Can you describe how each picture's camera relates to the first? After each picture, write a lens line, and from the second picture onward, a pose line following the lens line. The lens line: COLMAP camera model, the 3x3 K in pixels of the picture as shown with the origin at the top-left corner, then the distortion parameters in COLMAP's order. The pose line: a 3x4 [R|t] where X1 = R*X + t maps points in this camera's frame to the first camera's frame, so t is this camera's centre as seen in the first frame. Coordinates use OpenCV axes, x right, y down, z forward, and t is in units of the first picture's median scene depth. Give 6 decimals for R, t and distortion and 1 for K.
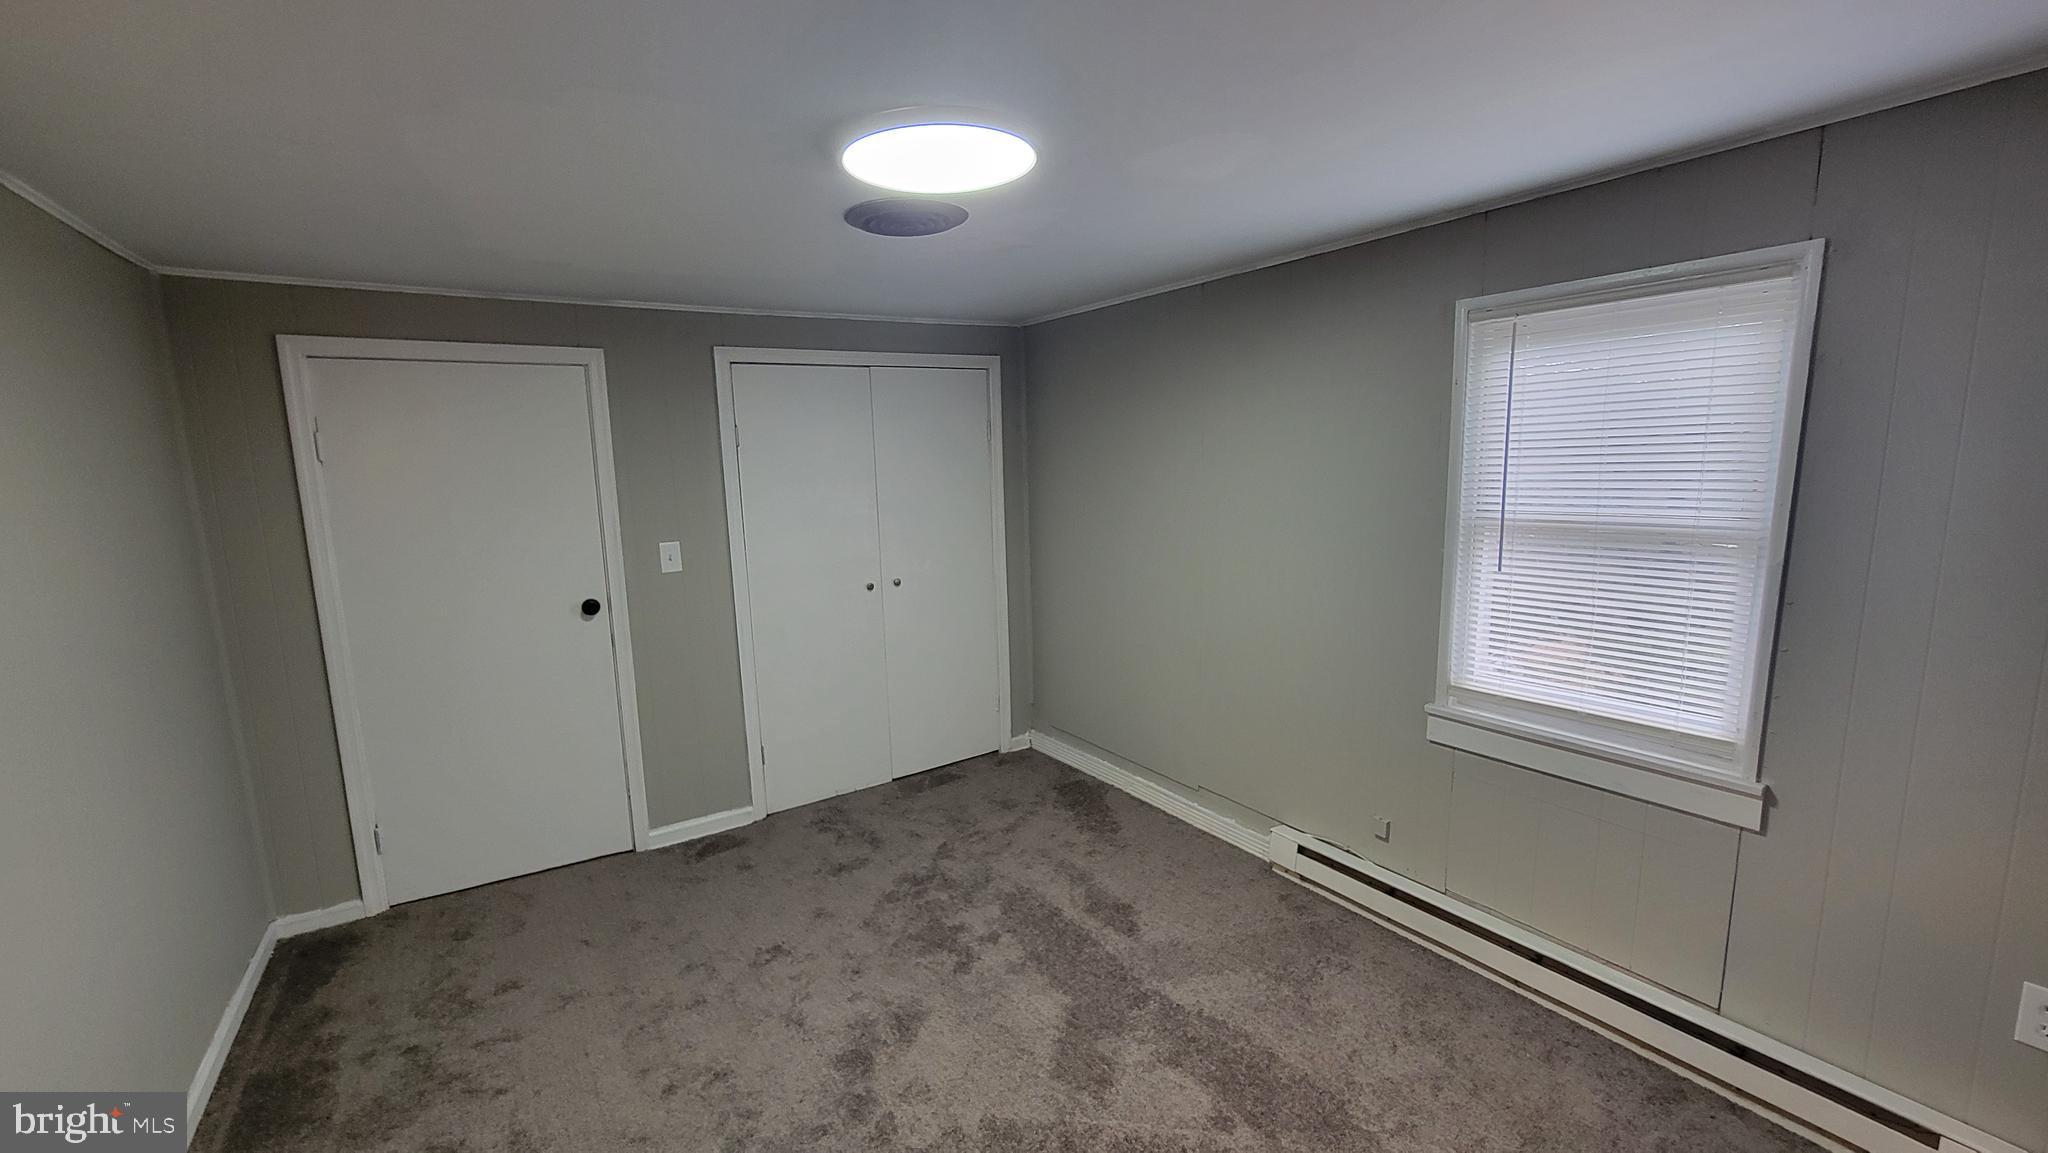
lens RADIAL K [[833.0, 0, 1025.3], [0, 833.0, 585.2], [0, 0, 1]] dist [-0.009944, 0.003793]
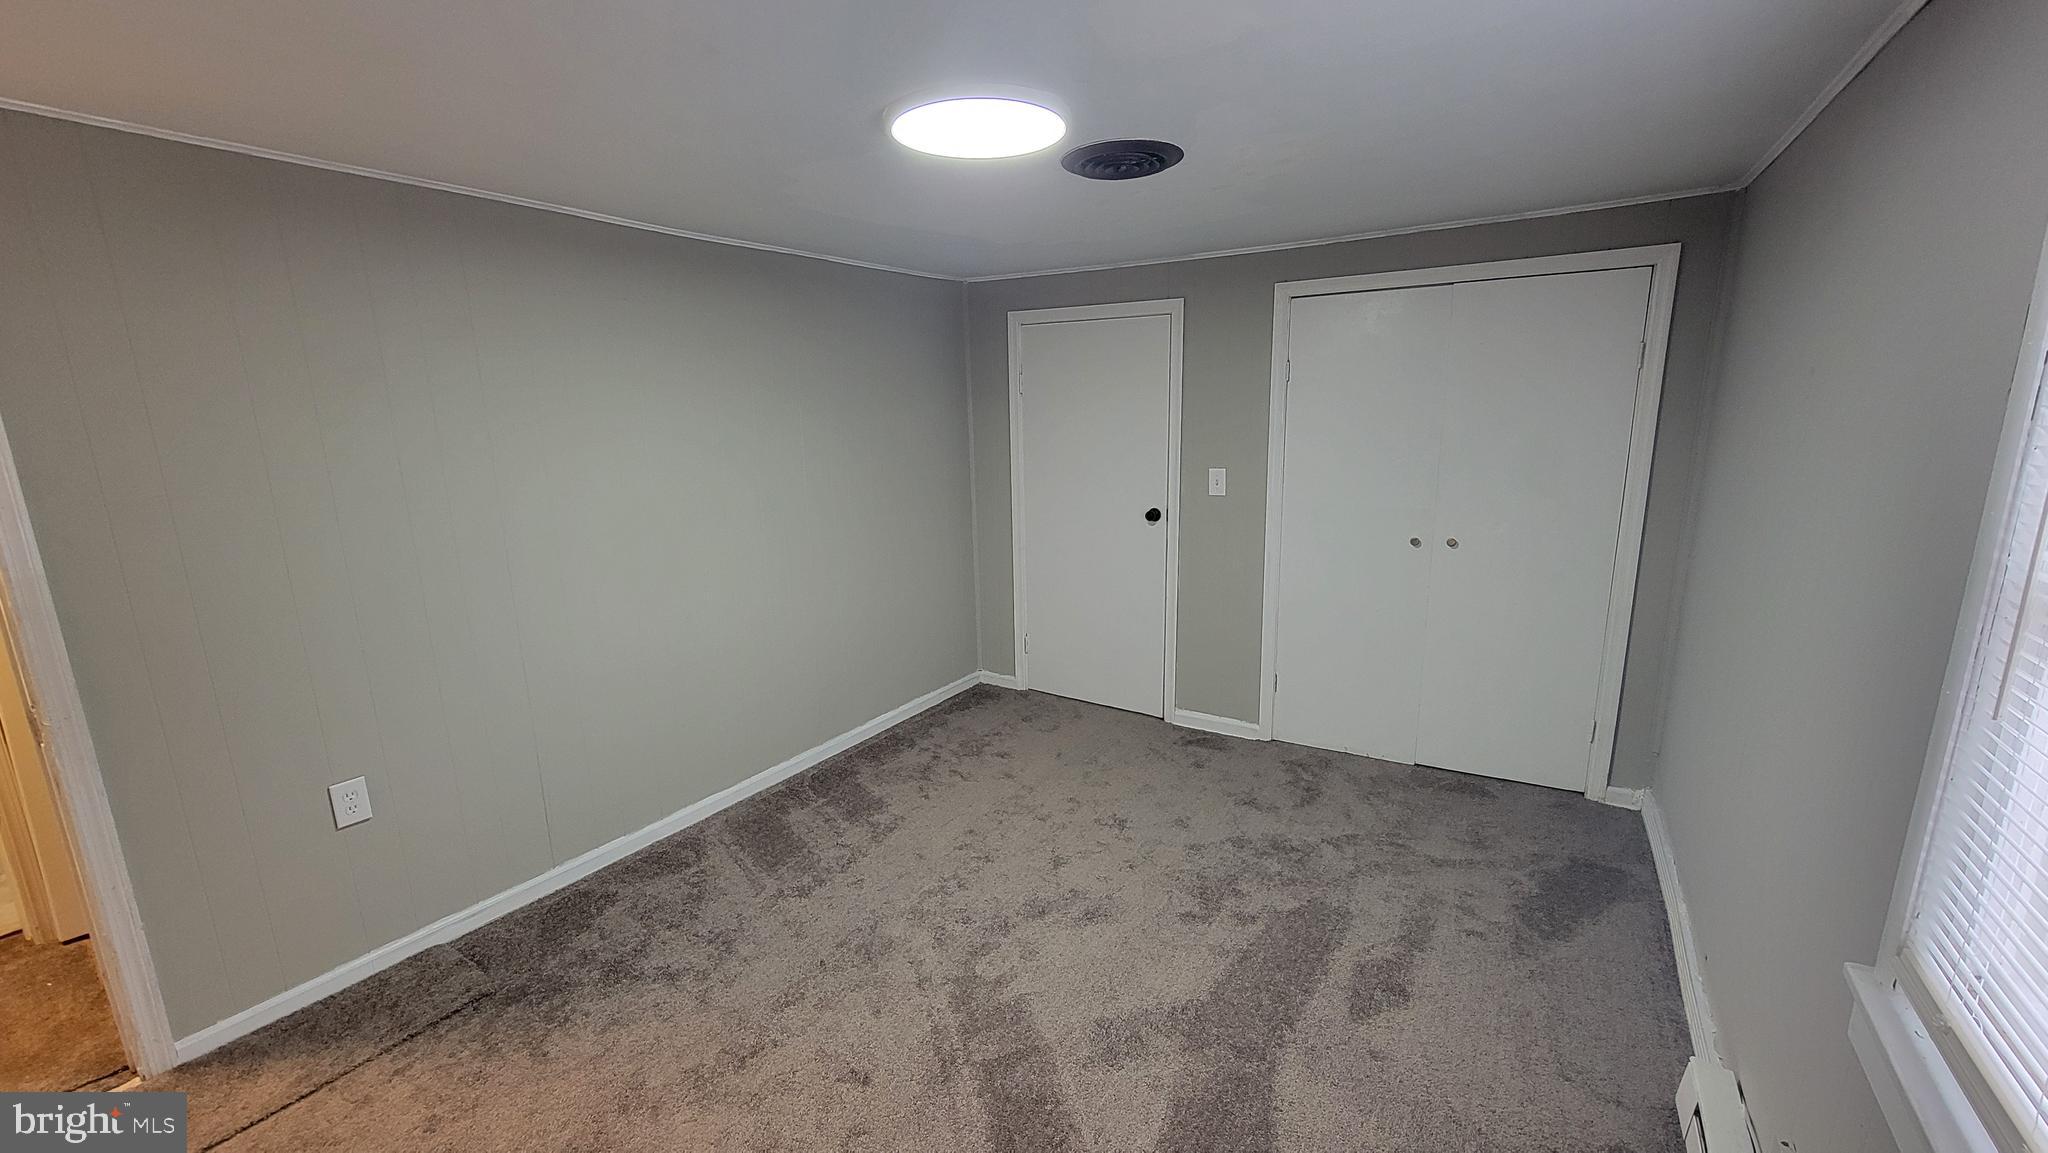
lens RADIAL K [[833.0, 0, 1025.3], [0, 833.0, 585.2], [0, 0, 1]] dist [-0.009944, 0.003793]
pose [[0.409541, 0.214378, -0.886746, 0.521881], [-0.133464, 0.975619, 0.174224, -0.062135], [0.902476, 0.046997, 0.428168, 0.307194]]
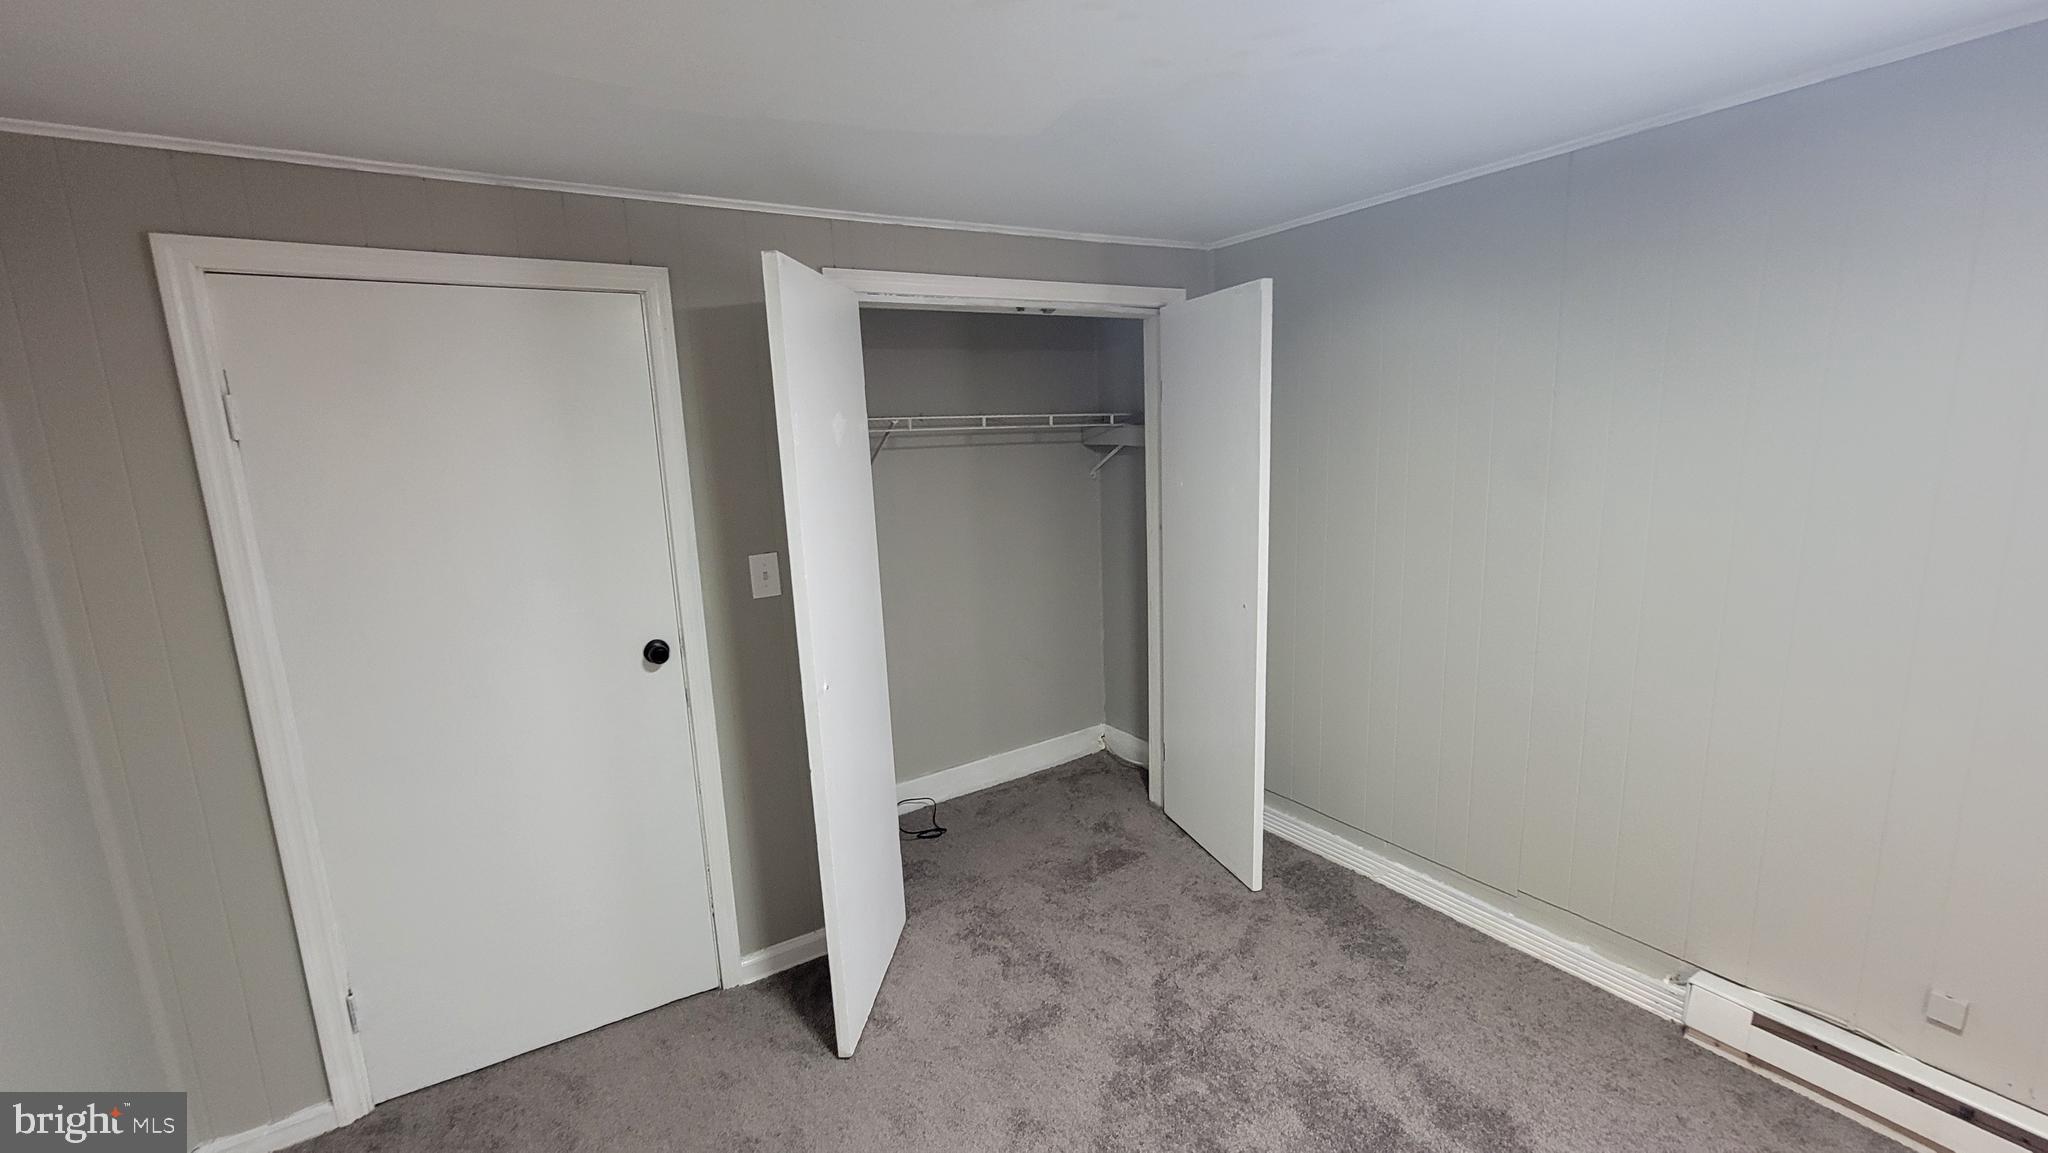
lens RADIAL K [[833.0, 0, 1025.3], [0, 833.0, 585.2], [0, 0, 1]] dist [-0.009944, 0.003793]
pose [[0.999794, -0.012296, -0.016130, -0.209209], [0.012700, 0.999603, 0.025149, -0.041953], [0.015815, -0.025349, 0.999554, 0.326109]]
